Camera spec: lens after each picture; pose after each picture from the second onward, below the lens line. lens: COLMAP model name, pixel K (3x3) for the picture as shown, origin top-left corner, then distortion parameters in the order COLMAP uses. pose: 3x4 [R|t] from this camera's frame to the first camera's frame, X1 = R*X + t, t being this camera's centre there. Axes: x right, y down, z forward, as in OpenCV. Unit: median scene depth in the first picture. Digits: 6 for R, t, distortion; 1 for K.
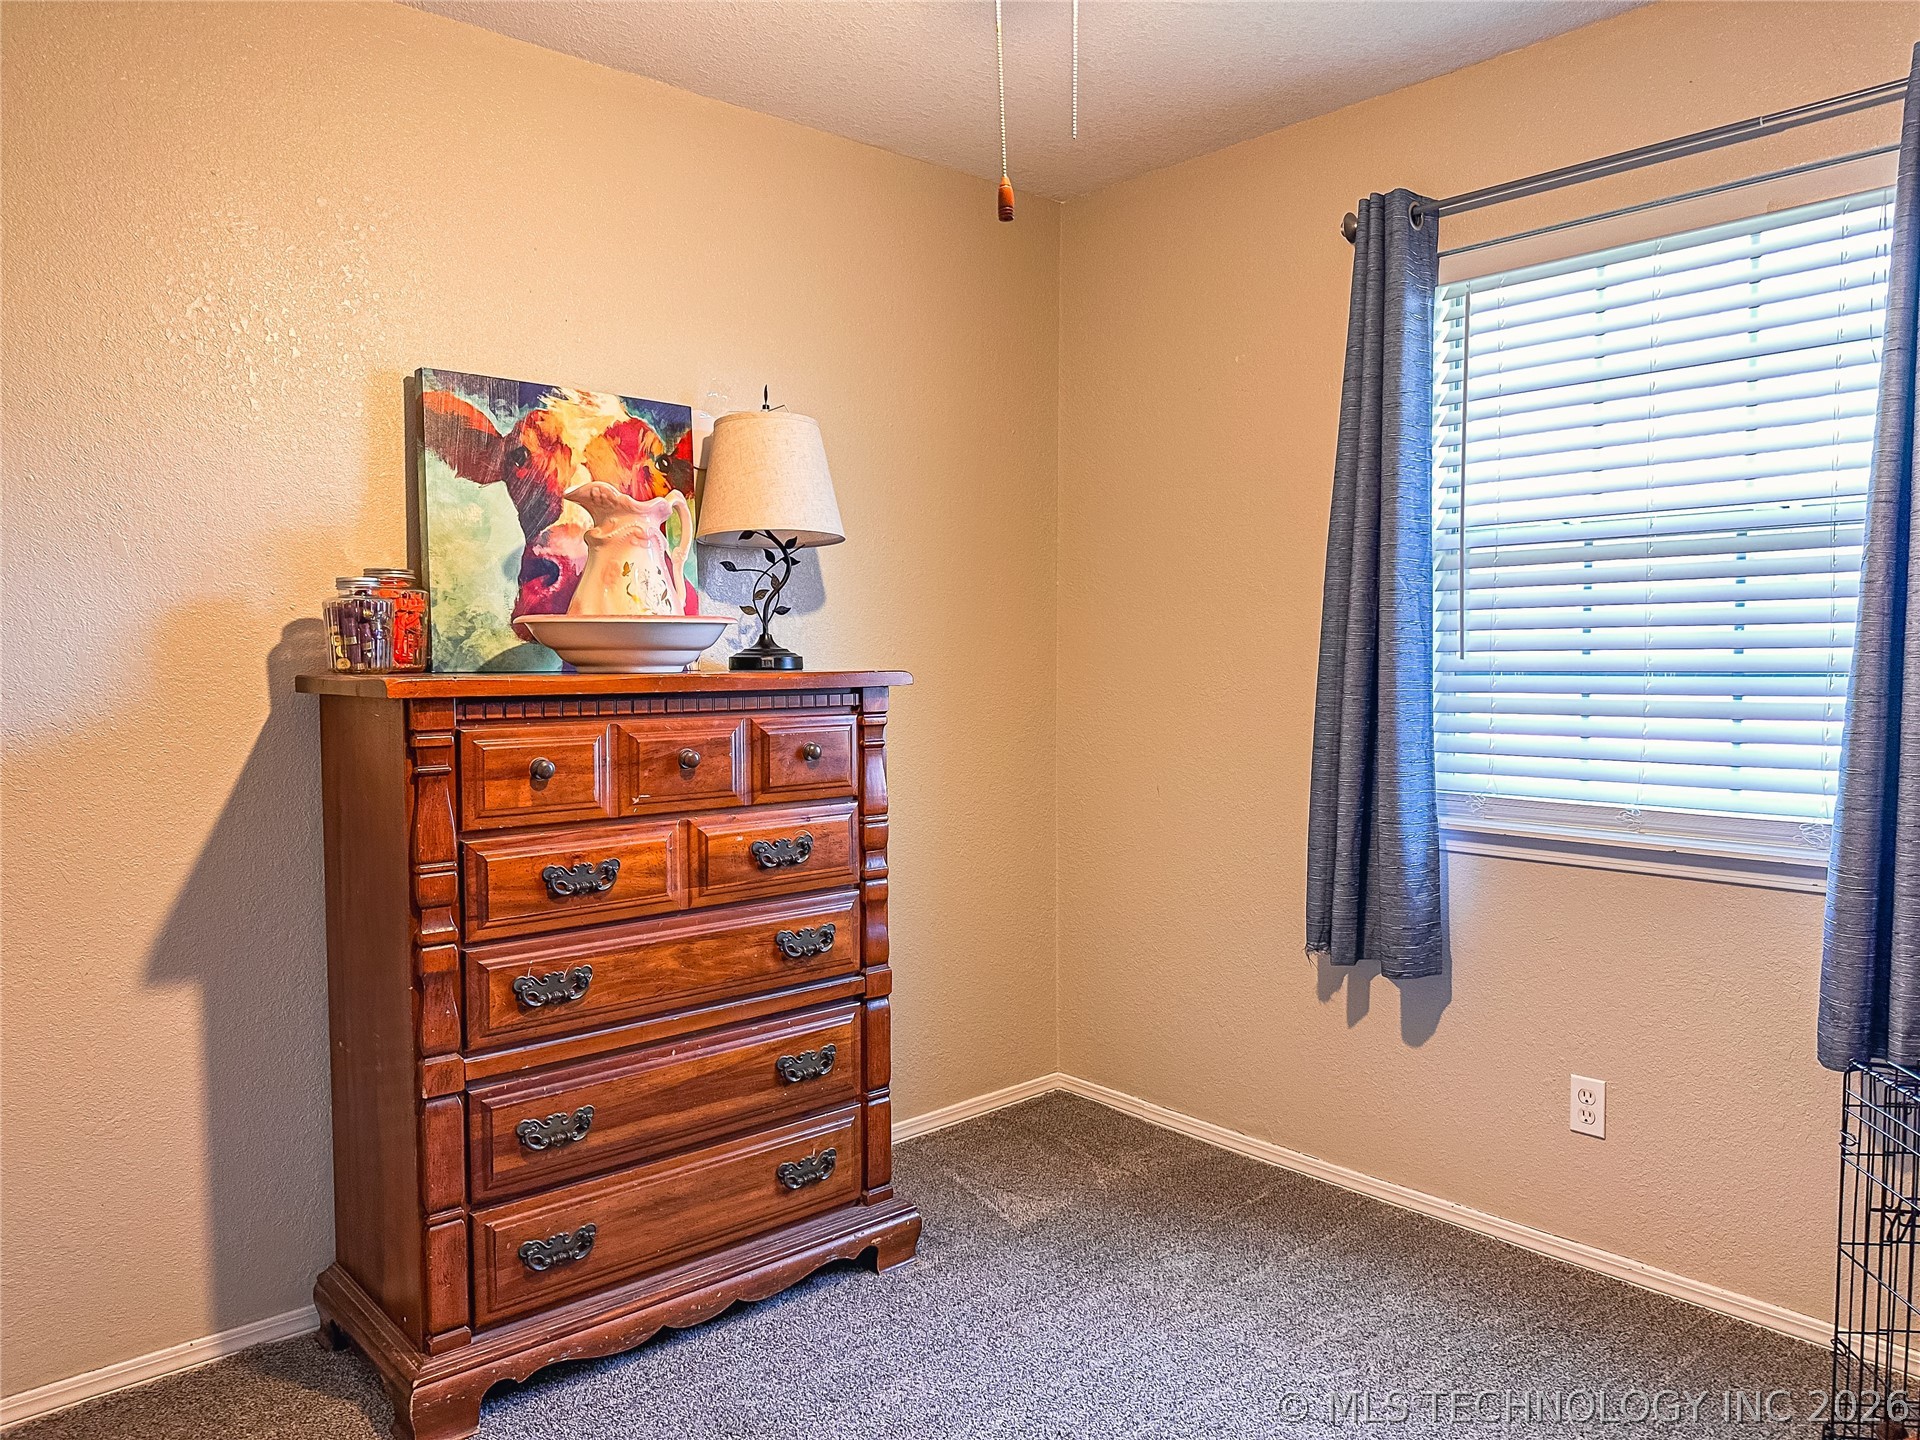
lens RADIAL K [[1333.8, 0, 958.4], [0, 1333.8, 727.7], [0, 0, 1]] dist [0.062561, -0.067431]
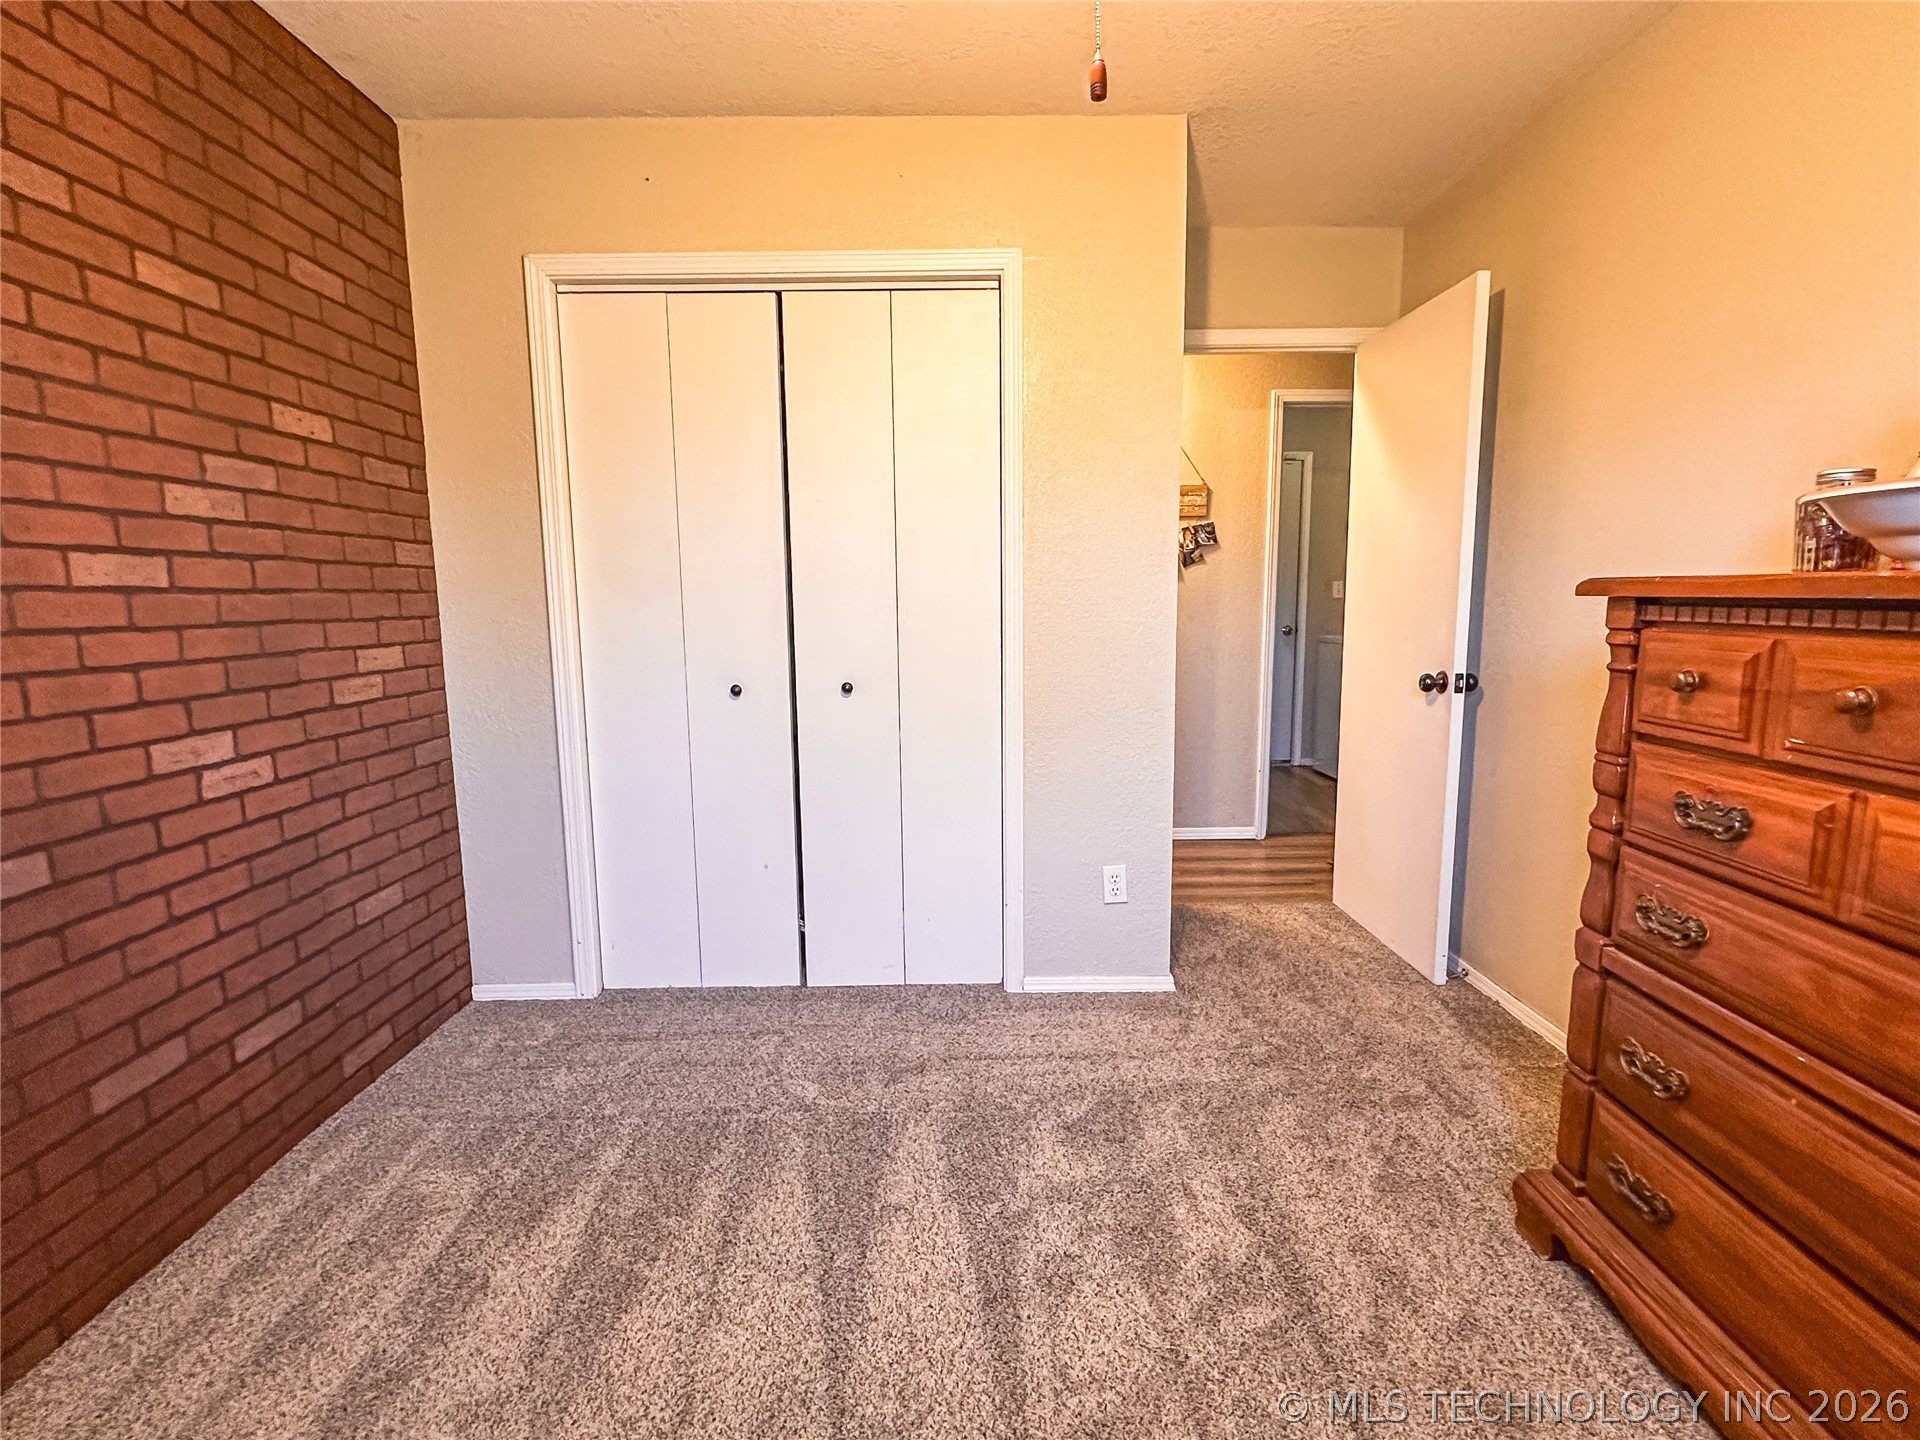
lens RADIAL K [[945.9, 0, 950.6], [0, 945.9, 728.7], [0, 0, 1]] dist [0.000153, 0.000094]
pose [[-0.674073, 0.111799, -0.730155, 0.462786], [-0.036502, 0.982230, 0.184095, -0.034641], [0.737762, 0.150746, -0.658015, 1.005029]]
